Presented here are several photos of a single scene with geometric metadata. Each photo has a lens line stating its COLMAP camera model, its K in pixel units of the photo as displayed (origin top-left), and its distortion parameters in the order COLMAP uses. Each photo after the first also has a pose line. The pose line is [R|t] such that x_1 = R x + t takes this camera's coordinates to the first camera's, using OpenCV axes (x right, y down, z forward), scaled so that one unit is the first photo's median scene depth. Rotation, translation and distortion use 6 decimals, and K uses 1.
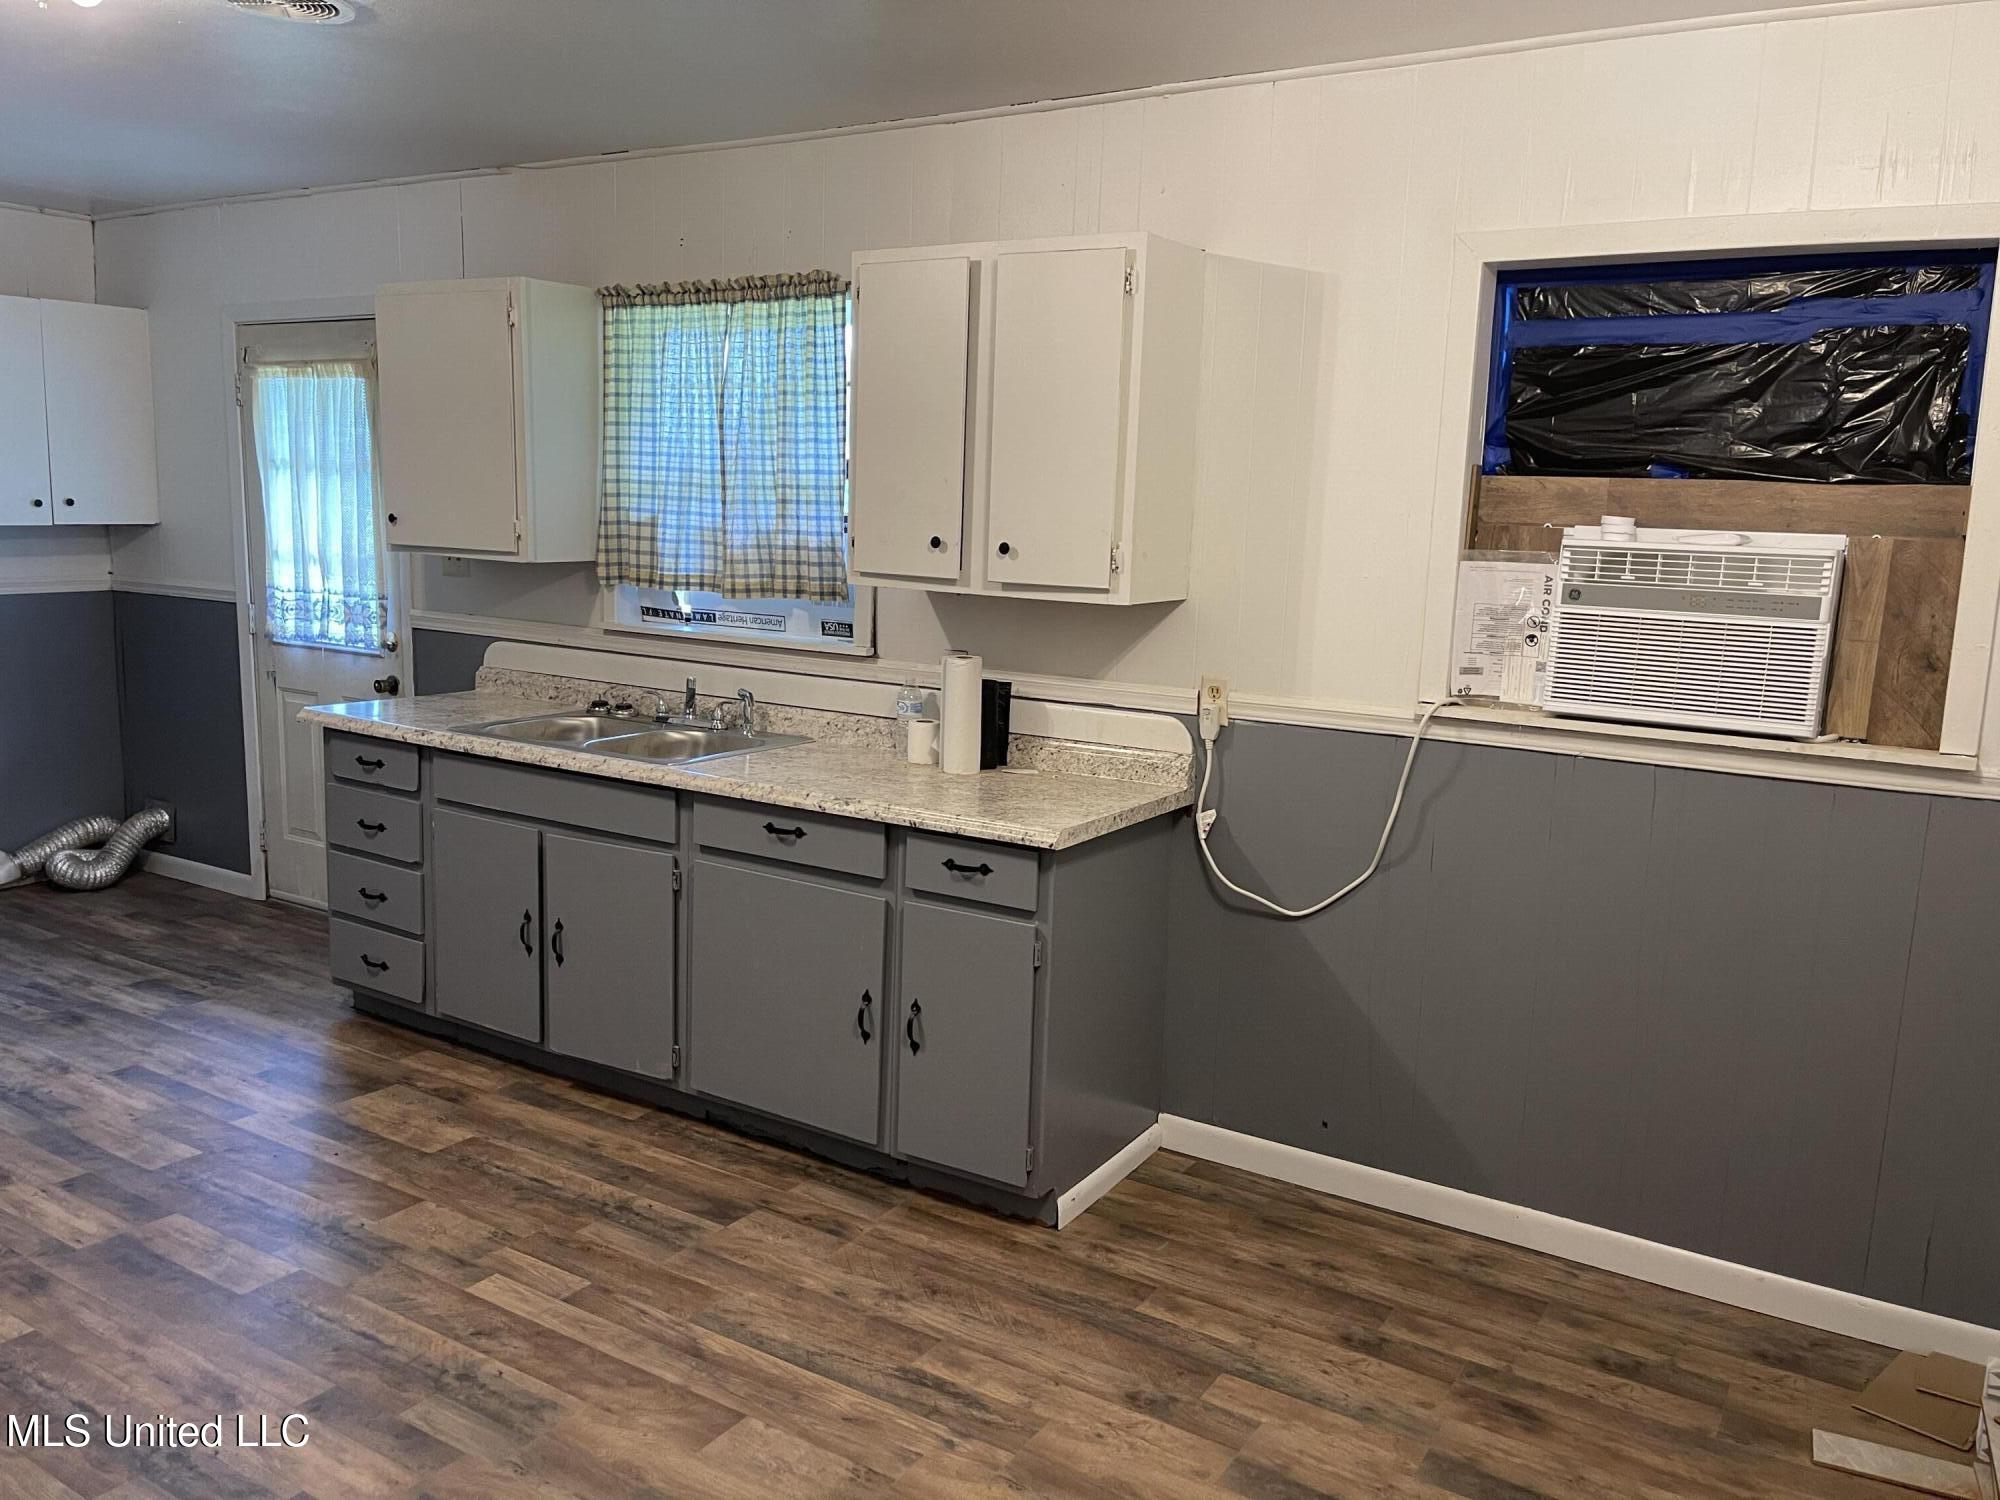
lens RADIAL K [[1516.3, 0, 1000.0], [0, 1516.3, 750.0], [0, 0, 1]] dist [0.059368, -0.082302]
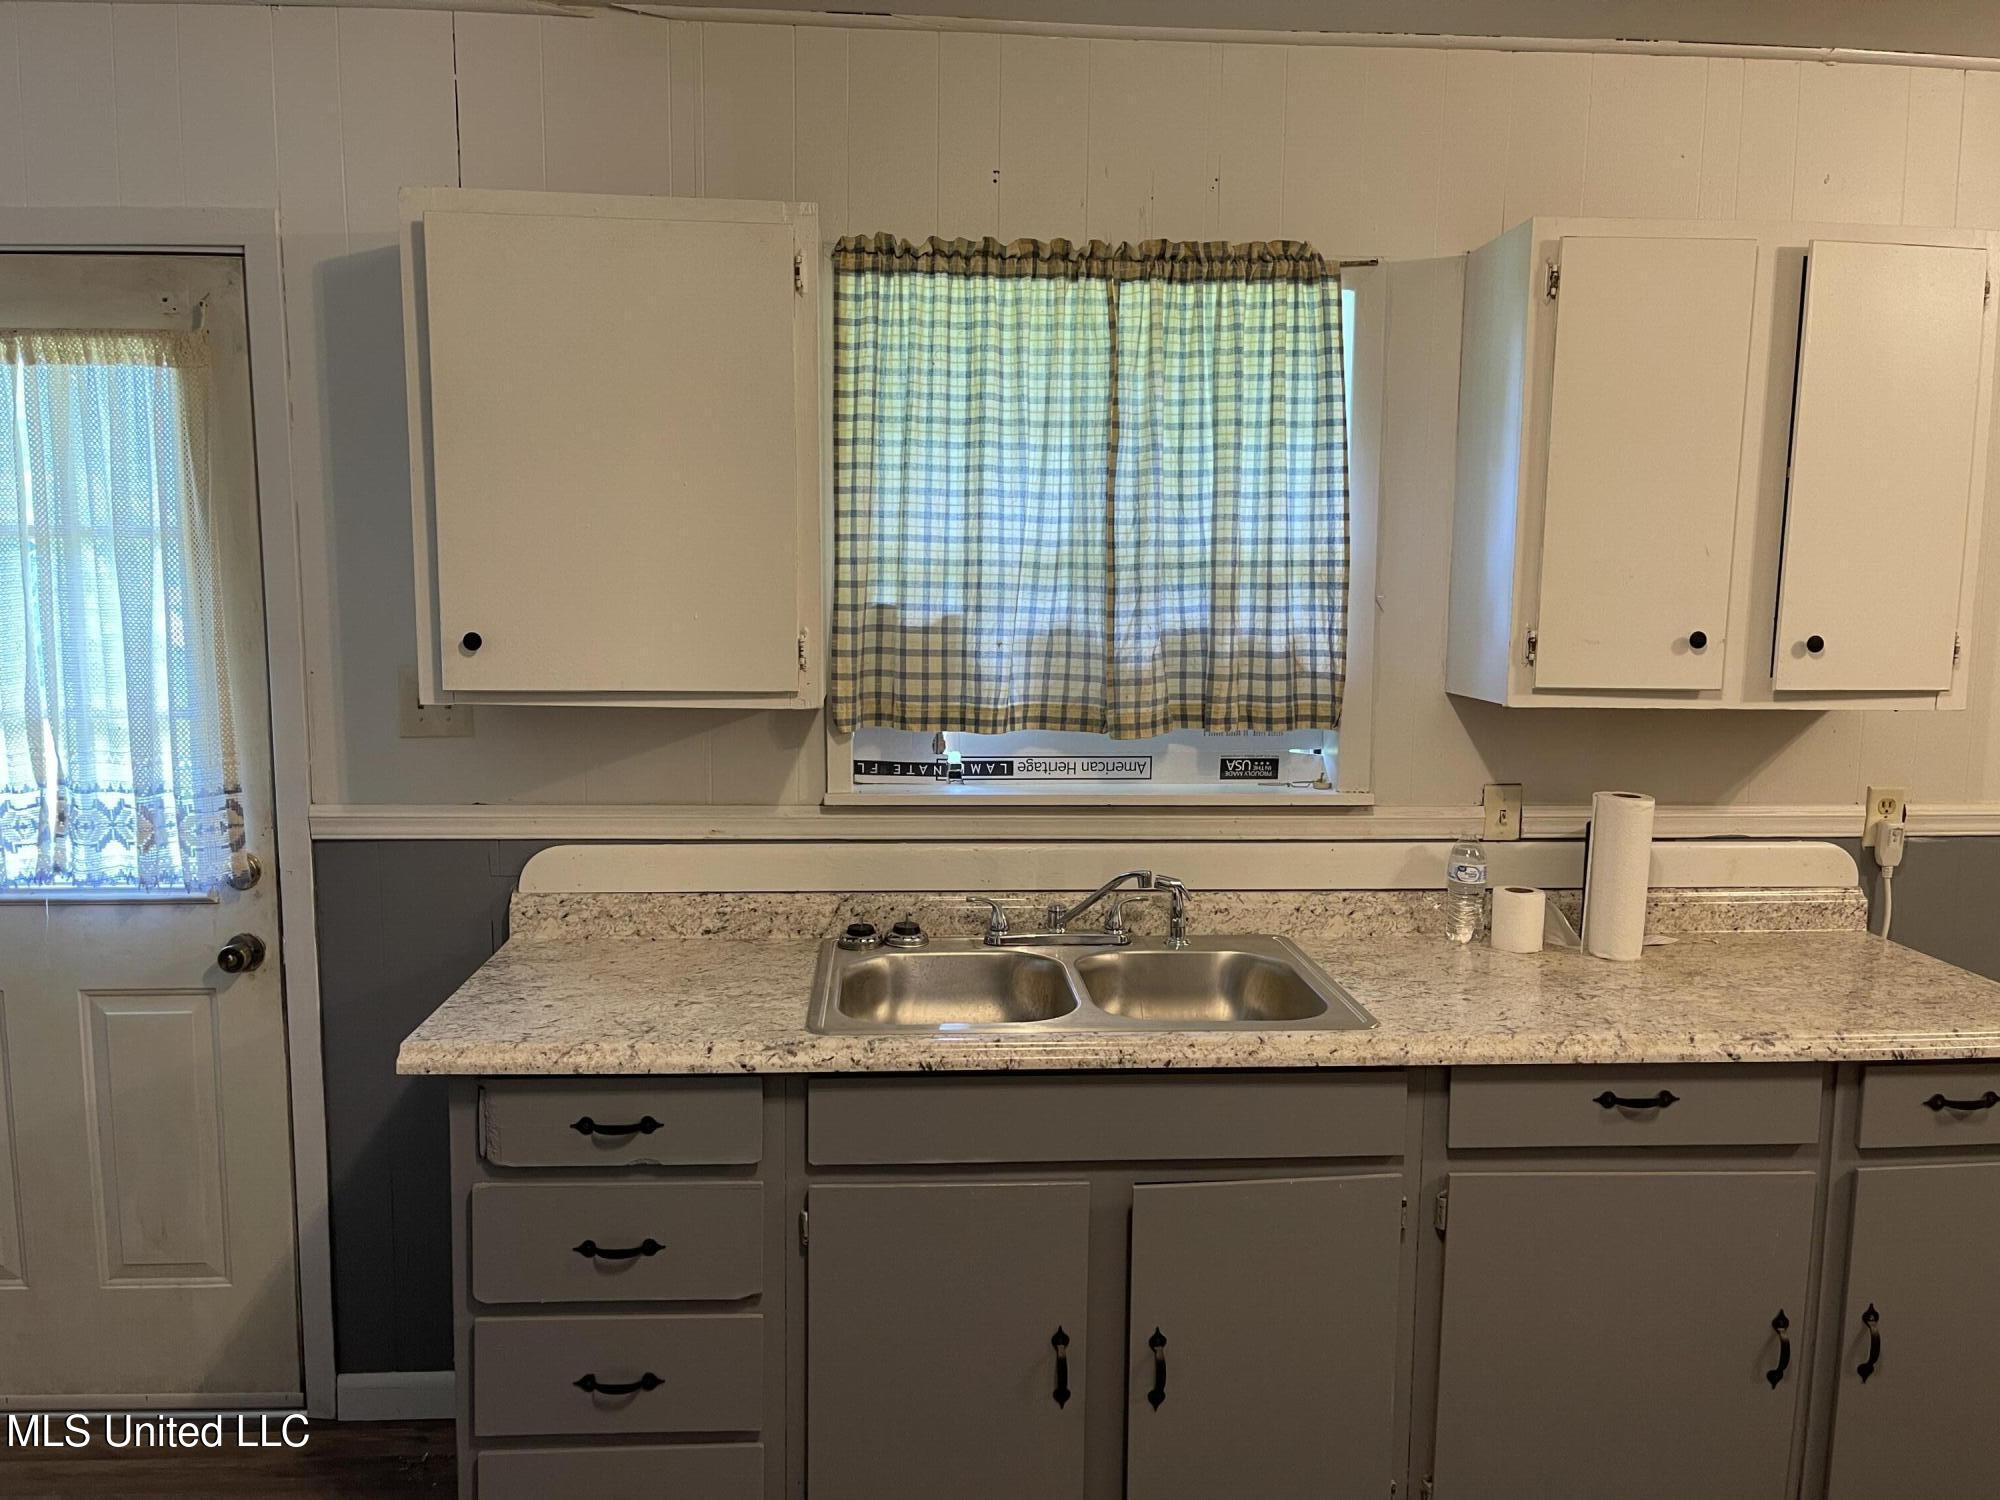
lens RADIAL K [[1516.3, 0, 1000.0], [0, 1516.3, 750.0], [0, 0, 1]] dist [0.059368, -0.082302]
pose [[0.809800, -0.096058, 0.578790, -0.577719], [0.110784, 0.993795, 0.009932, -0.104542], [-0.576152, 0.056078, 0.815416, 0.496122]]
